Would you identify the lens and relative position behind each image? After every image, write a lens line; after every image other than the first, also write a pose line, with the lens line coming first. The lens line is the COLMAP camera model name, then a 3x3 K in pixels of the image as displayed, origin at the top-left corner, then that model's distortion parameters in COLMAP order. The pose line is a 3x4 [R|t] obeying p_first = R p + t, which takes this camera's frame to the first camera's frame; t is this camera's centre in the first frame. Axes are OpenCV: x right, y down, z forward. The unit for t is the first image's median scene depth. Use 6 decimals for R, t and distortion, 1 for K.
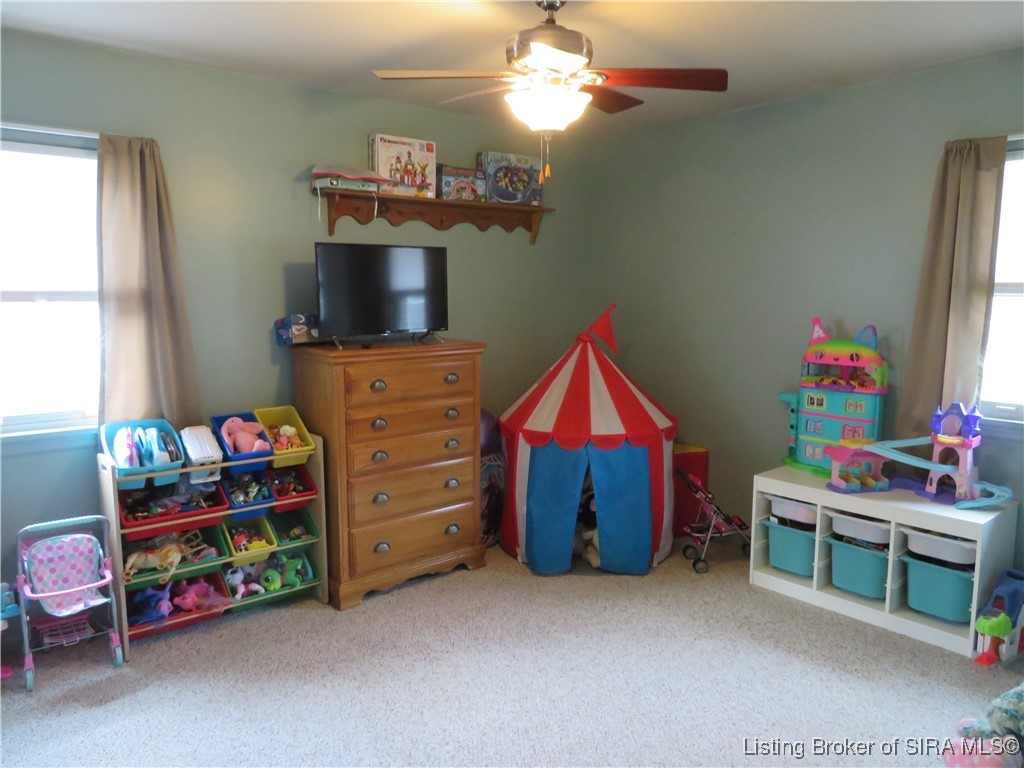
lens RADIAL K [[731.7, 0, 511.9], [0, 731.7, 382.0], [0, 0, 1]] dist [-0.007112, -0.002464]
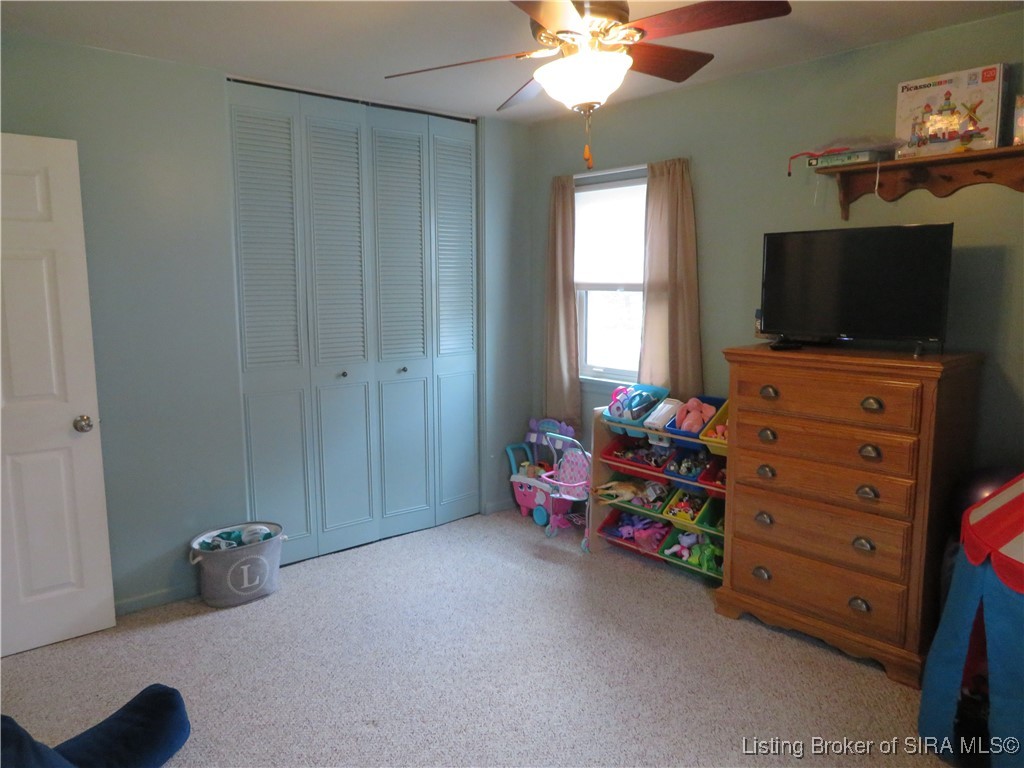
lens RADIAL K [[731.7, 0, 512.2], [0, 731.7, 384.7], [0, 0, 1]] dist [-0.007112, -0.002464]
pose [[0.012788, 0.143904, -0.989509, 0.665874], [-0.119127, 0.982761, 0.141384, -0.089839], [0.992797, 0.116069, 0.029710, 0.642521]]
